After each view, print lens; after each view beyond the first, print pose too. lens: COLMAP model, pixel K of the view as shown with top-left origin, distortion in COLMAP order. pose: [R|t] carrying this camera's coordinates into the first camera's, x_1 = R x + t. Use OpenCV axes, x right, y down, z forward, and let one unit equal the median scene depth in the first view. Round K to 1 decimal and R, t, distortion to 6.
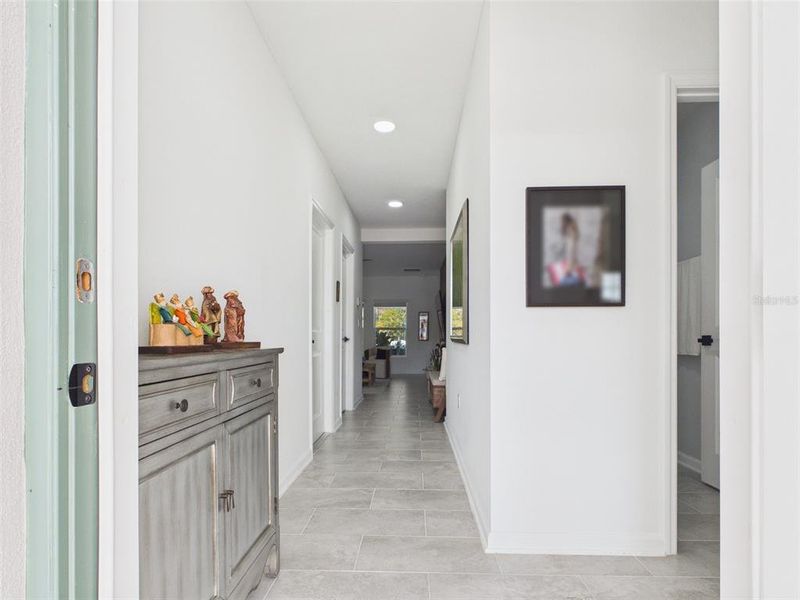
lens RADIAL K [[424.6, 0, 398.1], [0, 424.6, 325.6], [0, 0, 1]] dist [-0.002535, -0.000027]
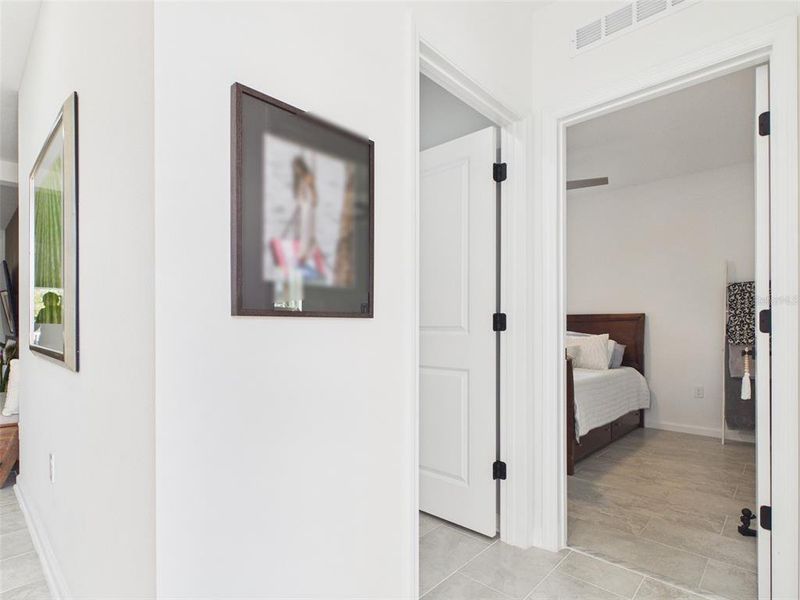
lens RADIAL K [[424.6, 0, 398.1], [0, 424.6, 325.6], [0, 0, 1]] dist [-0.002535, -0.000027]
pose [[0.663932, -0.004116, 0.747781, 0.034736], [-0.017545, 0.999624, 0.021080, -0.032051], [-0.747587, -0.027115, 0.663611, 0.337352]]
